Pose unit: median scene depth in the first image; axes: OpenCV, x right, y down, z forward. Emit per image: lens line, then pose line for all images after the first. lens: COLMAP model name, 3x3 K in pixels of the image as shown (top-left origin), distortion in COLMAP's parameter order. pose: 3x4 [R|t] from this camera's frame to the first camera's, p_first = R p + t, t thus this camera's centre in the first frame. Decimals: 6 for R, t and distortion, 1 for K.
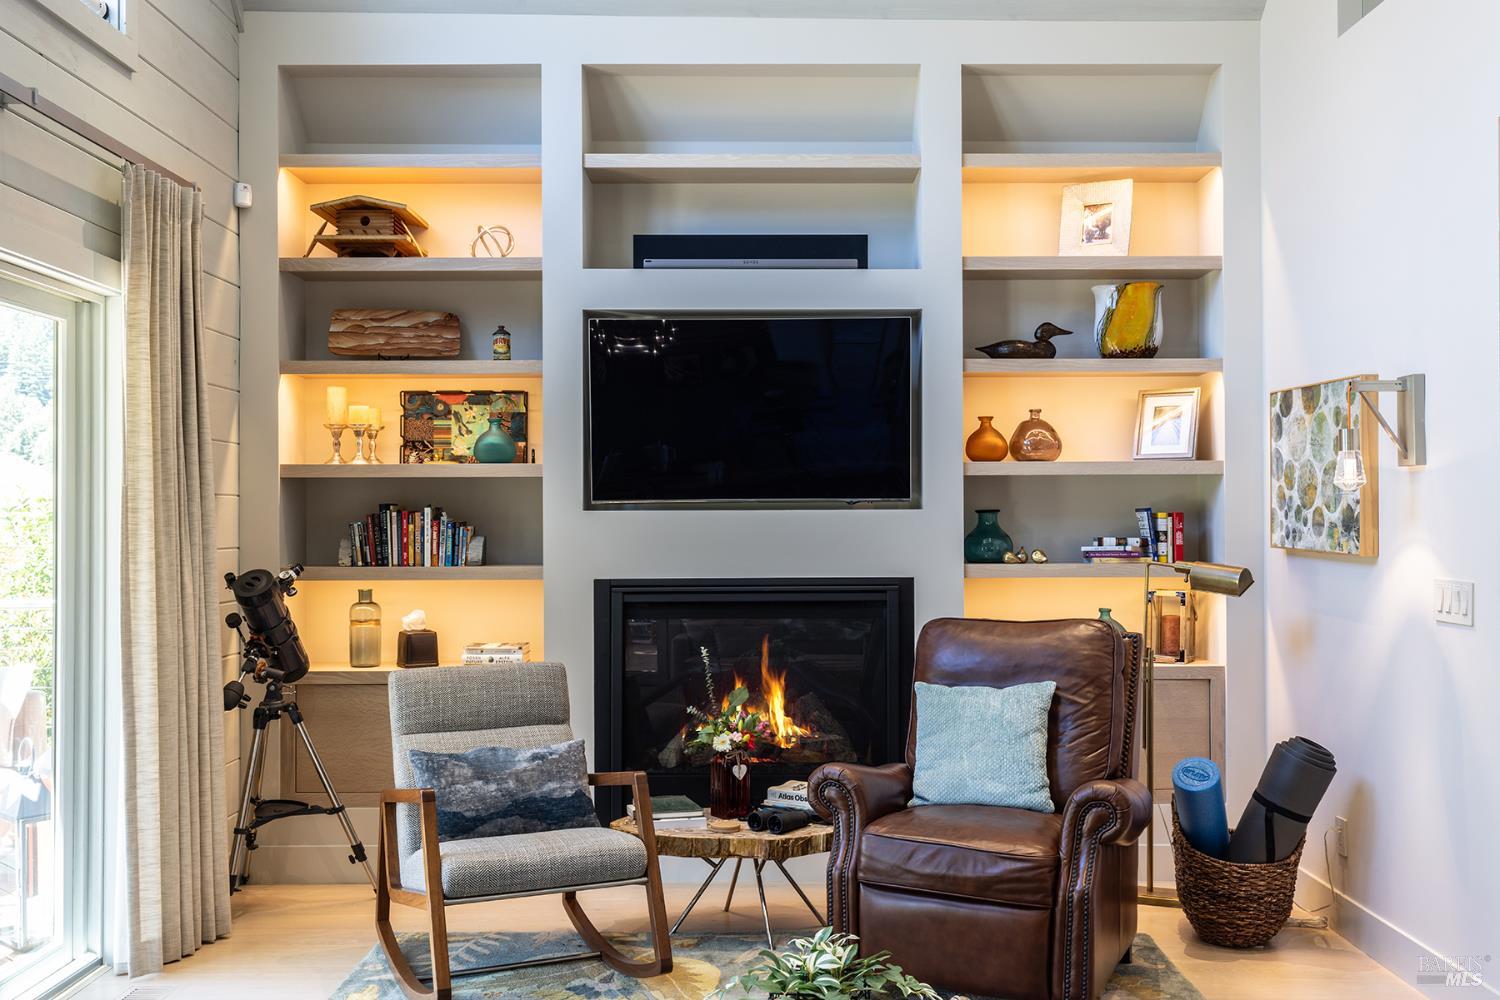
lens RADIAL K [[1425.5, 0, 764.7], [0, 1425.5, 496.6], [0, 0, 1]] dist [0.004077, -0.001373]
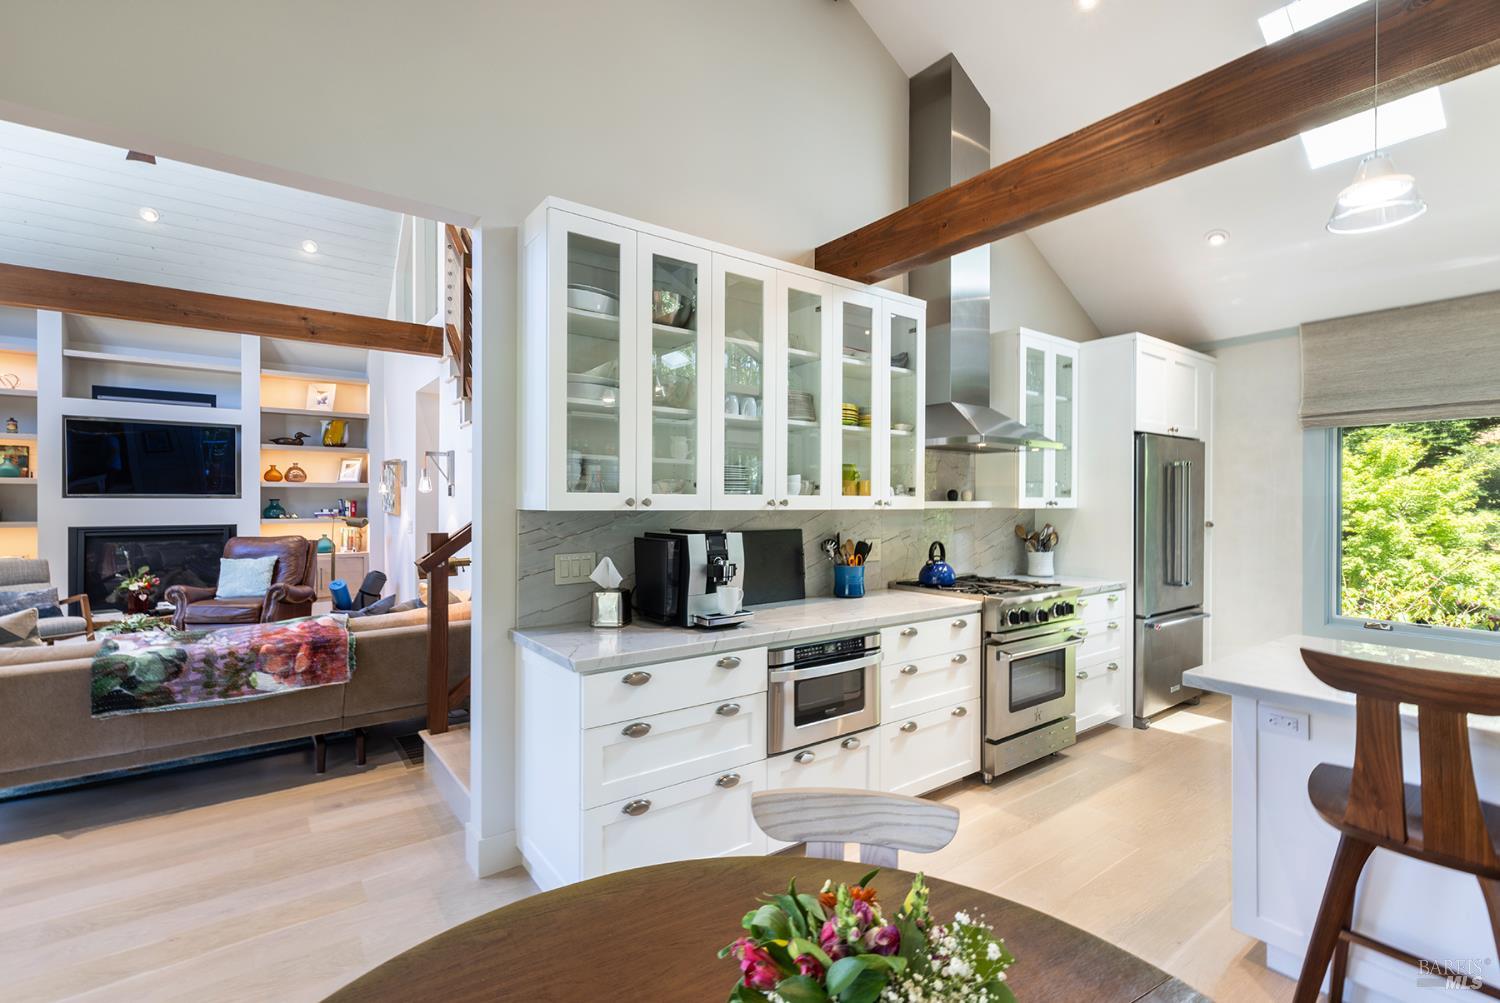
lens RADIAL K [[676.4, 0, 758.6], [0, 676.4, 502.8], [0, 0, 1]] dist [0.007255, -0.000882]
pose [[0.800599, 0.003859, 0.599188, 0.123556], [-0.012148, 0.999878, 0.009793, -0.008200], [-0.599077, -0.015119, 0.800548, -0.612884]]
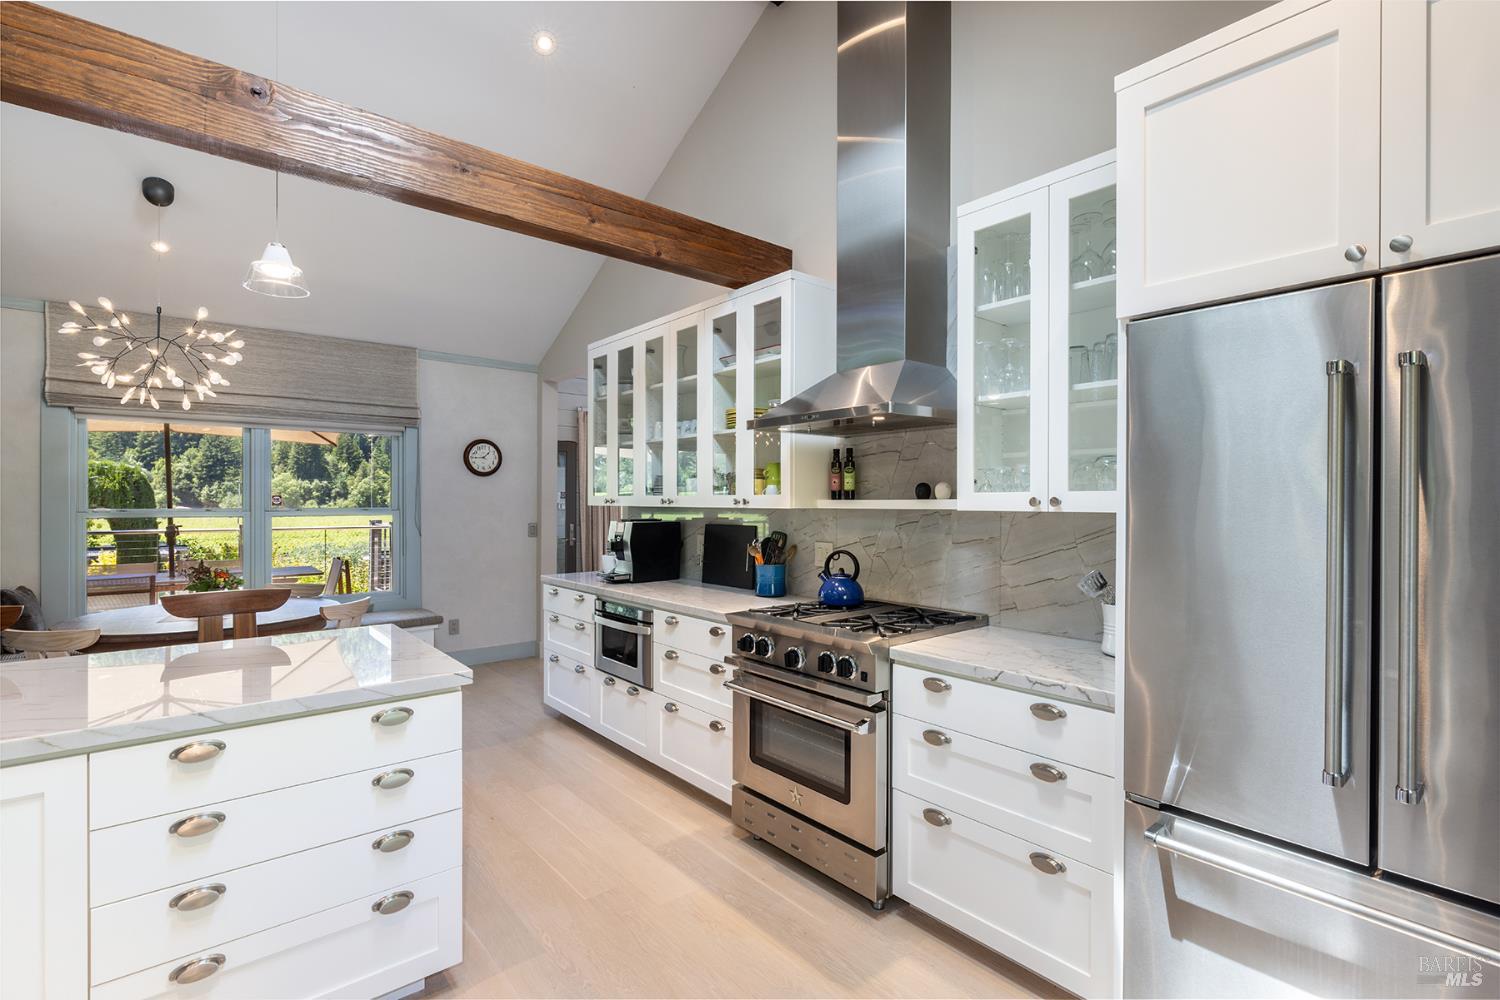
lens RADIAL K [[687.1, 0, 754.6], [0, 687.1, 503.7], [0, 0, 1]] dist [-0.001503, -0.000033]
pose [[0.642170, 0.006094, -0.766538, 1.048891], [0.006790, 0.999884, 0.013637, -0.010072], [0.766532, -0.013962, 0.642055, -0.579590]]
